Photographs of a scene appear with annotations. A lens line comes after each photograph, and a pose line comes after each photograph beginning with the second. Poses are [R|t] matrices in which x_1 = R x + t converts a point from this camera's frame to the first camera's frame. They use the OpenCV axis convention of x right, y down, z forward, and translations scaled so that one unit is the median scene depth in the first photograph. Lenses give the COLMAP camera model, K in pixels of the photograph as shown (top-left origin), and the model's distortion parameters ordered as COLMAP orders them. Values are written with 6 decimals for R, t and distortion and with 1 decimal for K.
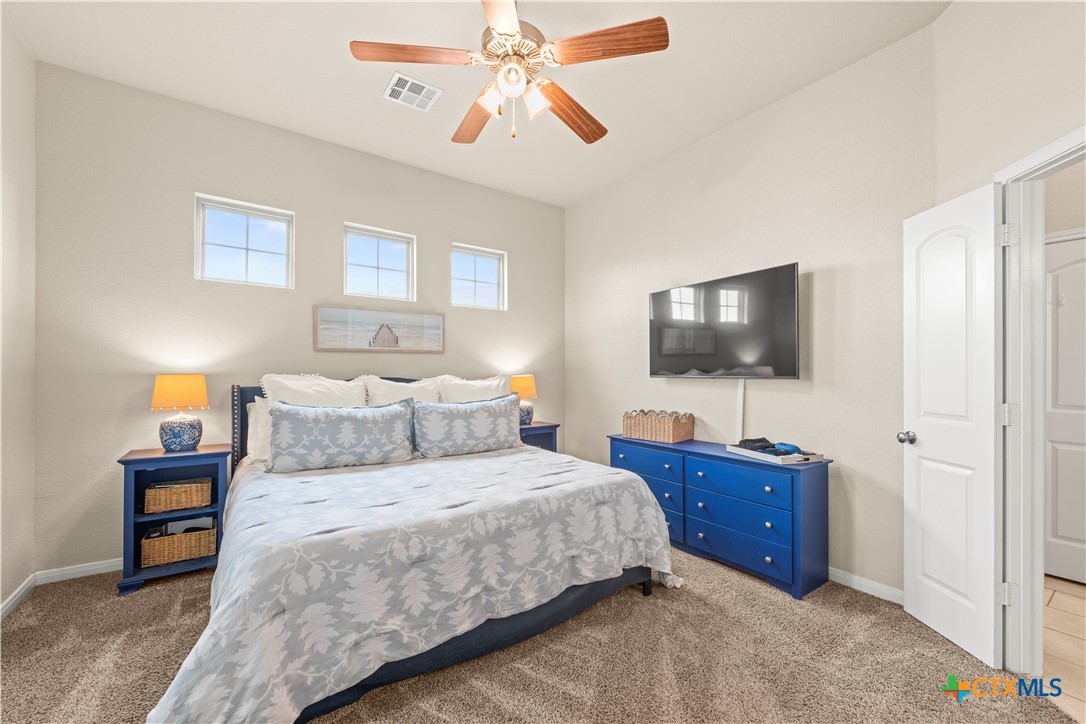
lens RADIAL K [[433.3, 0, 543.2], [0, 433.3, 360.4], [0, 0, 1]] dist [0.000626, -0.000137]
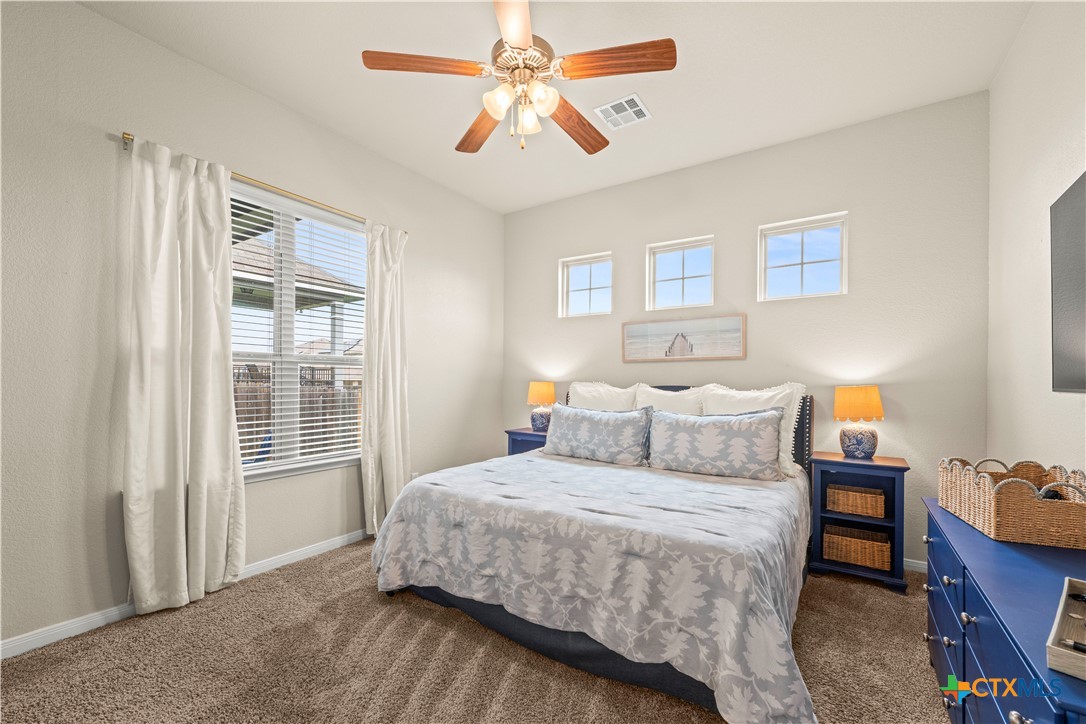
lens RADIAL K [[428.6, 0, 552.6], [0, 428.6, 371.7], [0, 0, 1]] dist [-0.000840, -0.000300]
pose [[0.380385, -0.018169, -0.924650, 0.697973], [0.021394, 0.999712, -0.010843, 0.016675], [0.924581, -0.015657, 0.380664, 0.536007]]
